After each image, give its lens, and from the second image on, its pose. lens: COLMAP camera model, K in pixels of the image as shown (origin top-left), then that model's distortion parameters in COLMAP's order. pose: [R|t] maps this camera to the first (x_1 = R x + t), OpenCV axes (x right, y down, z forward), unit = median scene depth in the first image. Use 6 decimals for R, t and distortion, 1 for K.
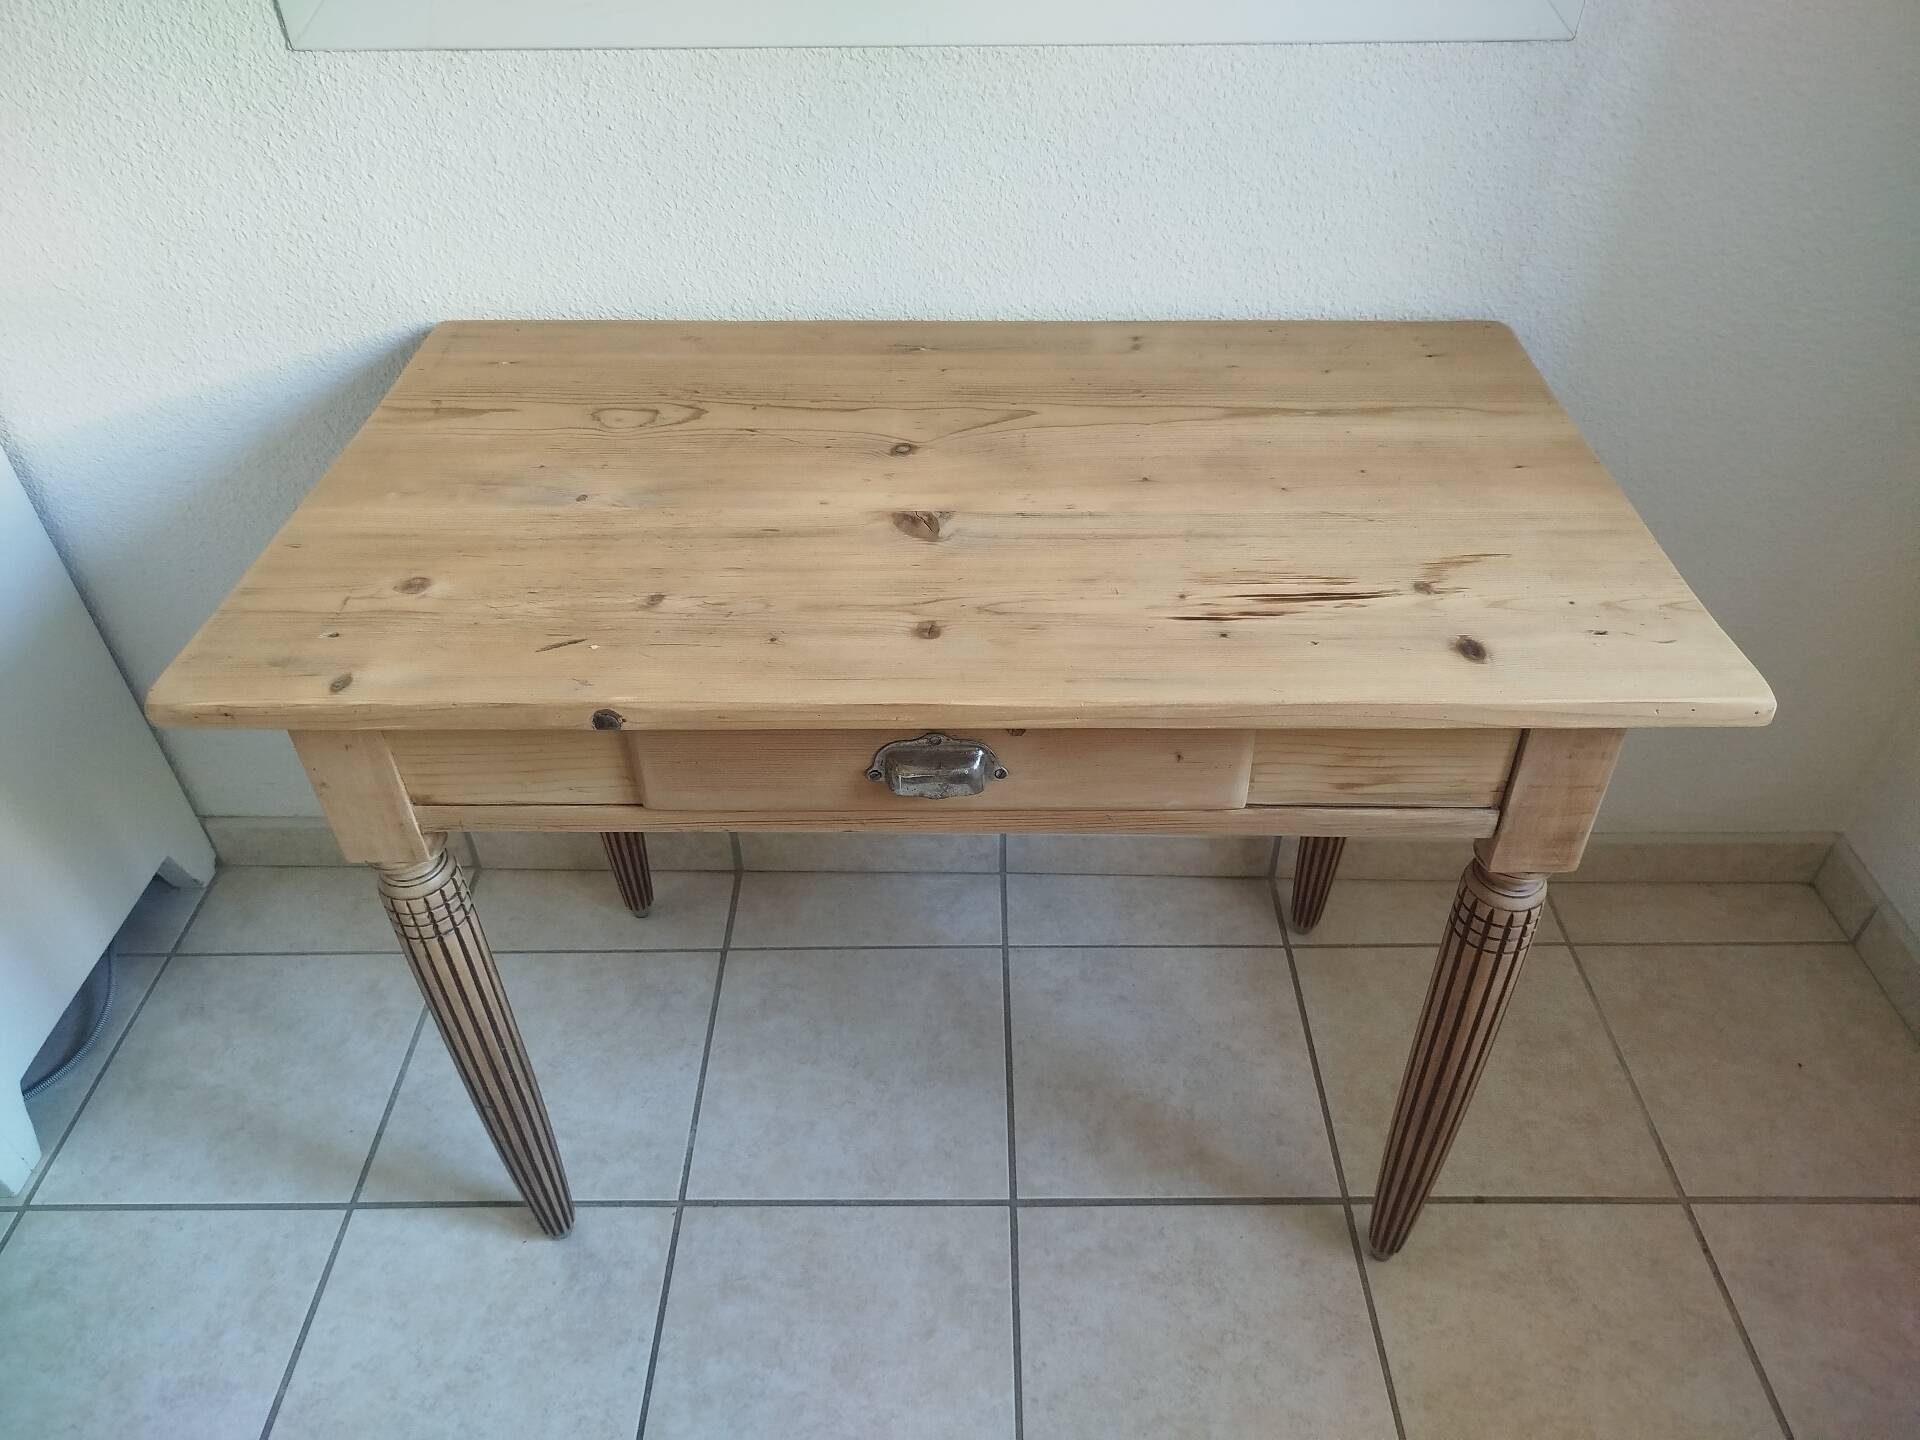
lens RADIAL K [[1363.2, 0, 955.2], [0, 1363.2, 723.8], [0, 0, 1]] dist [-0.001410, 0.008180]
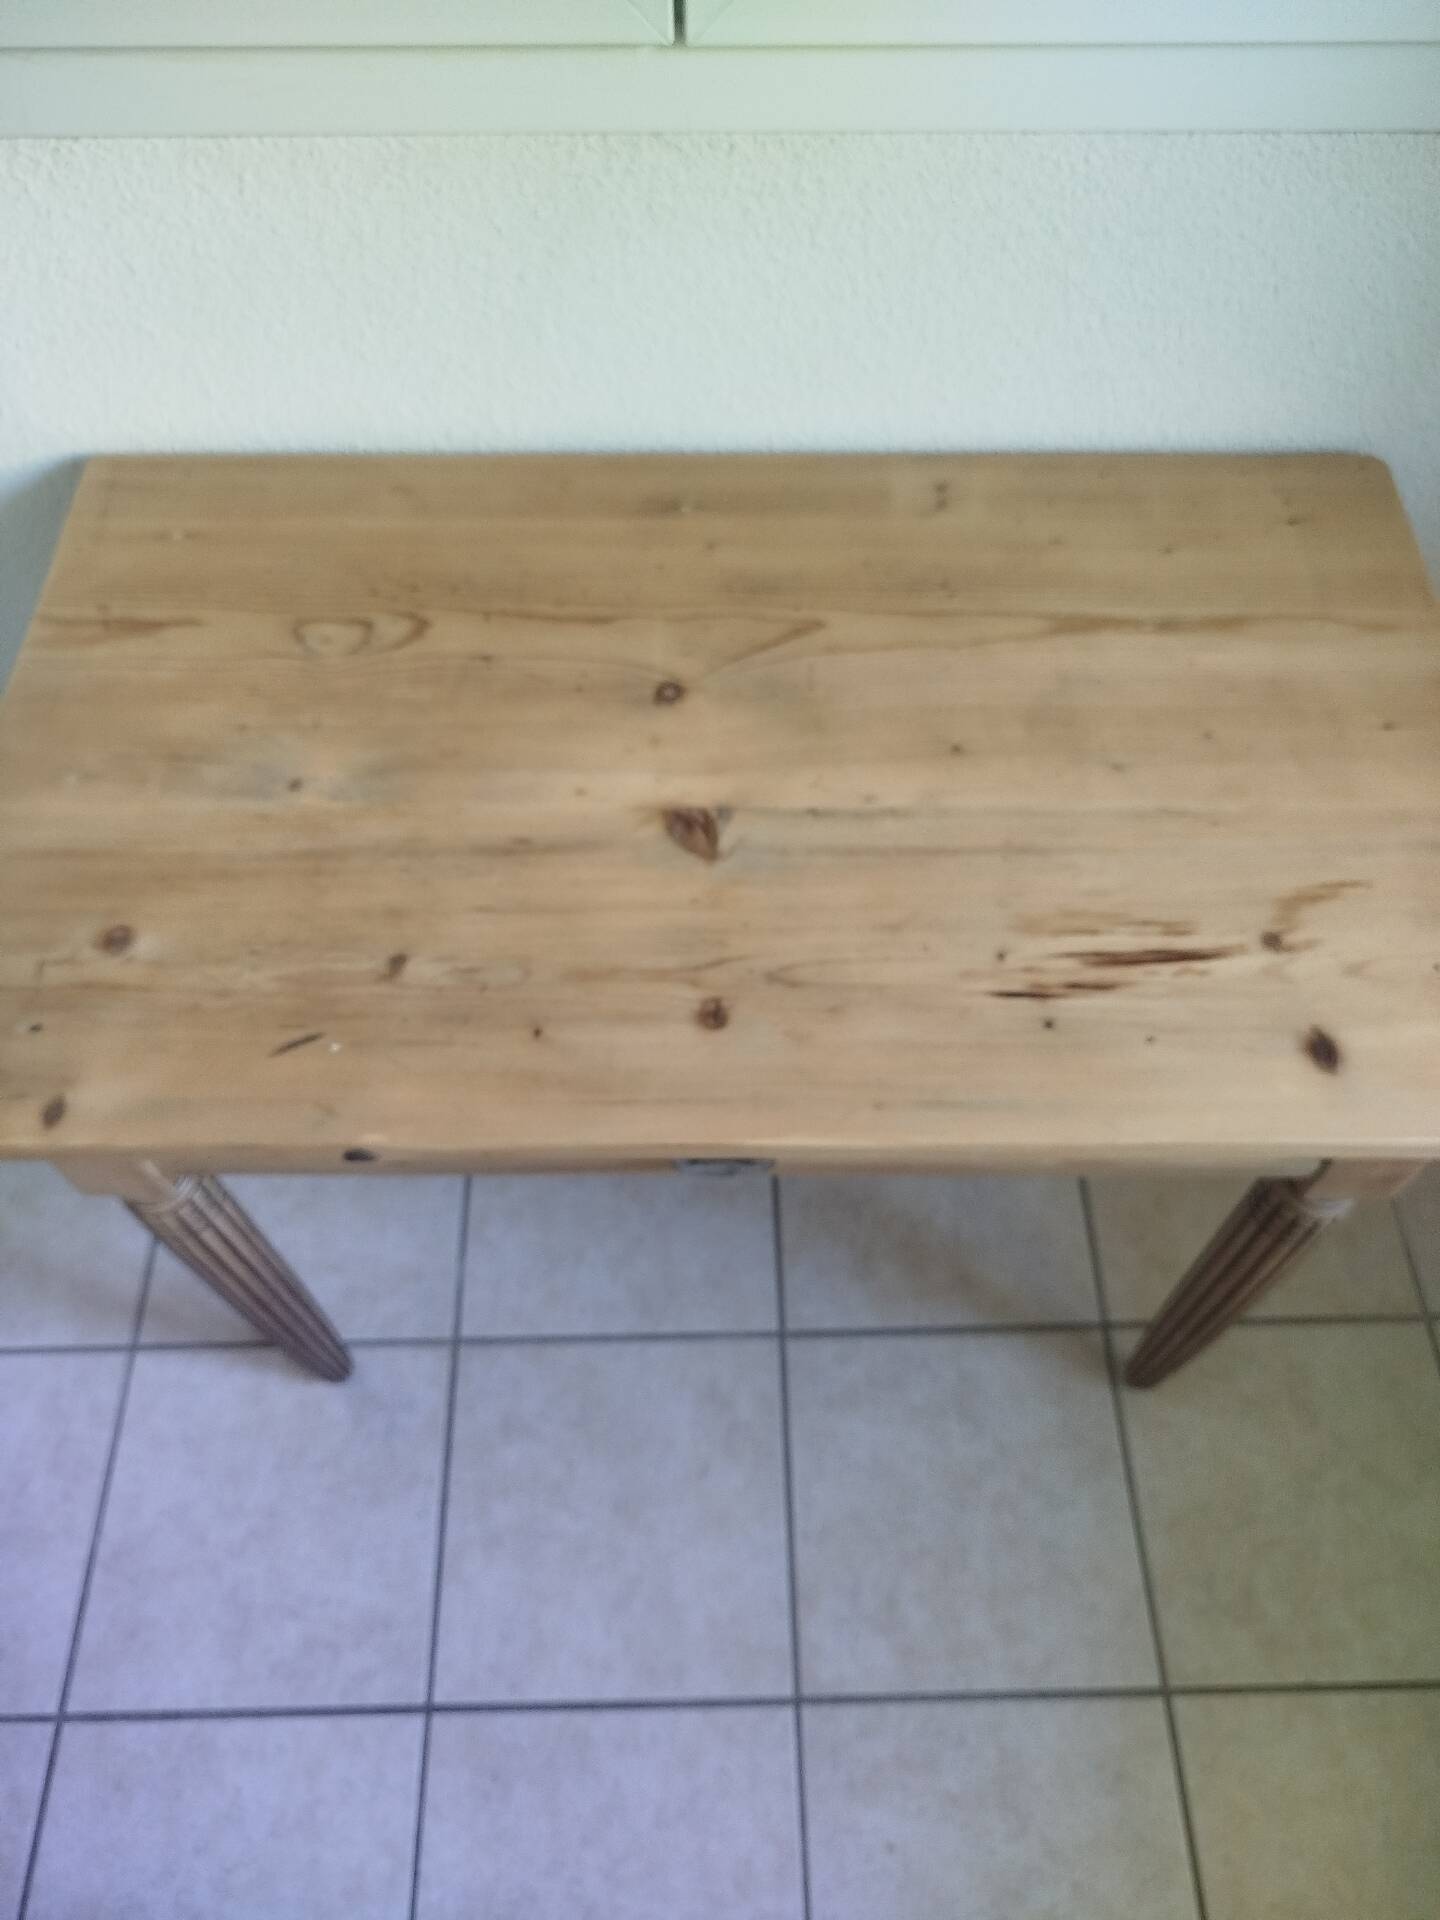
lens RADIAL K [[1388.3, 0, 715.8], [0, 1388.3, 951.4], [0, 0, 1]] dist [-0.024580, 0.024906]
pose [[0.999664, -0.017022, 0.019574, -0.025302], [0.010020, 0.949414, 0.313866, -0.281364], [-0.023926, -0.313565, 0.949265, 0.118028]]
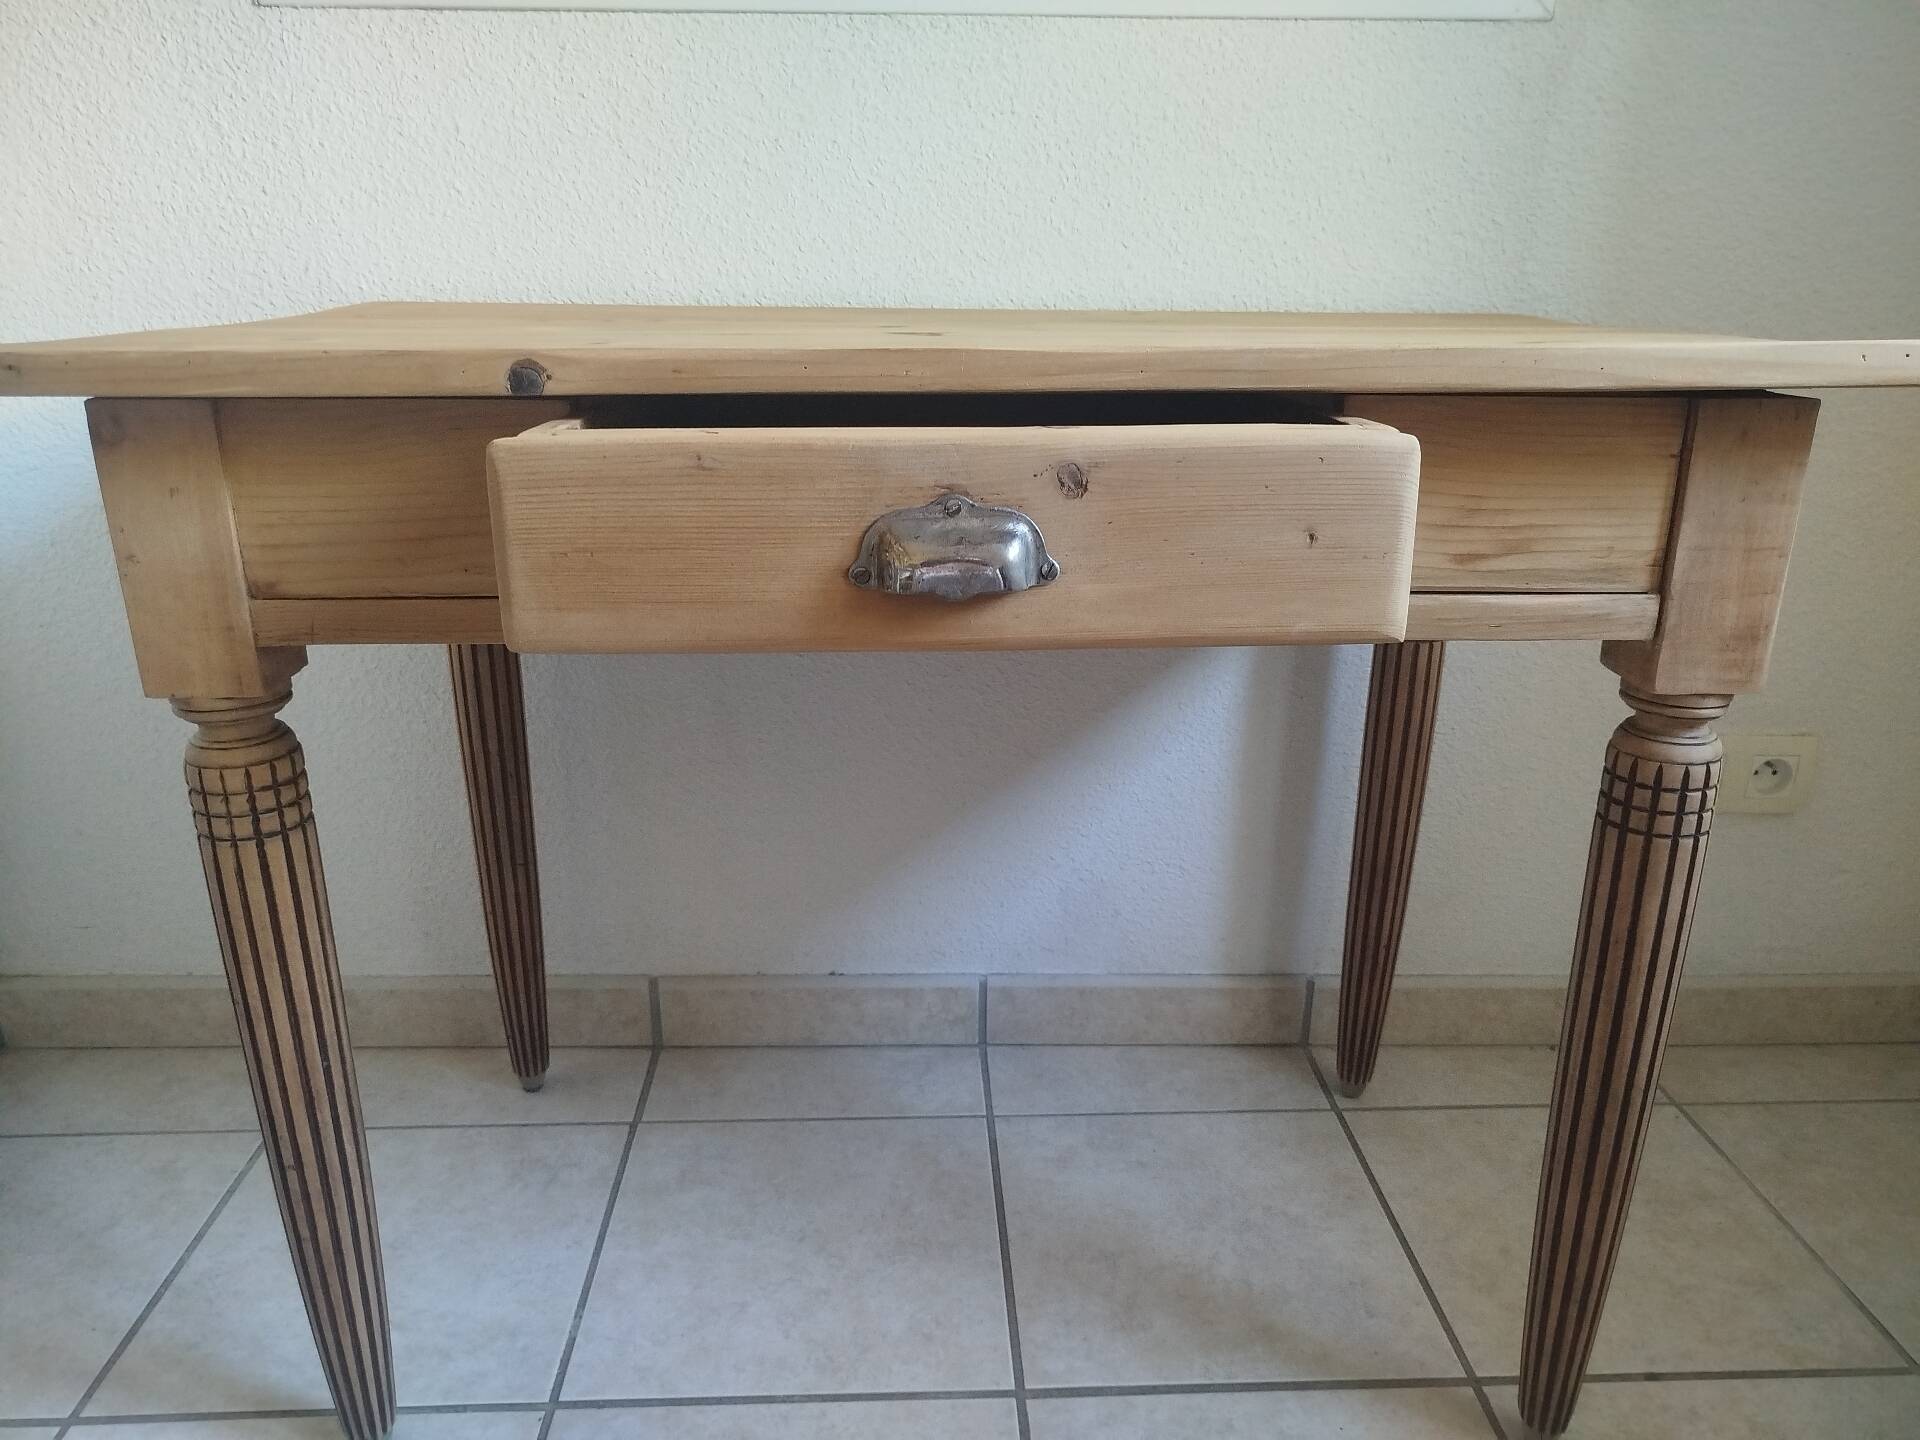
lens RADIAL K [[1354.6, 0, 951.0], [0, 1354.6, 720.8], [0, 0, 1]] dist [0.002439, 0.002148]
pose [[0.998667, 0.006907, 0.051161, -0.037751], [0.011473, 0.936529, -0.350401, 0.303624], [-0.050334, 0.350521, 0.935201, 0.235709]]
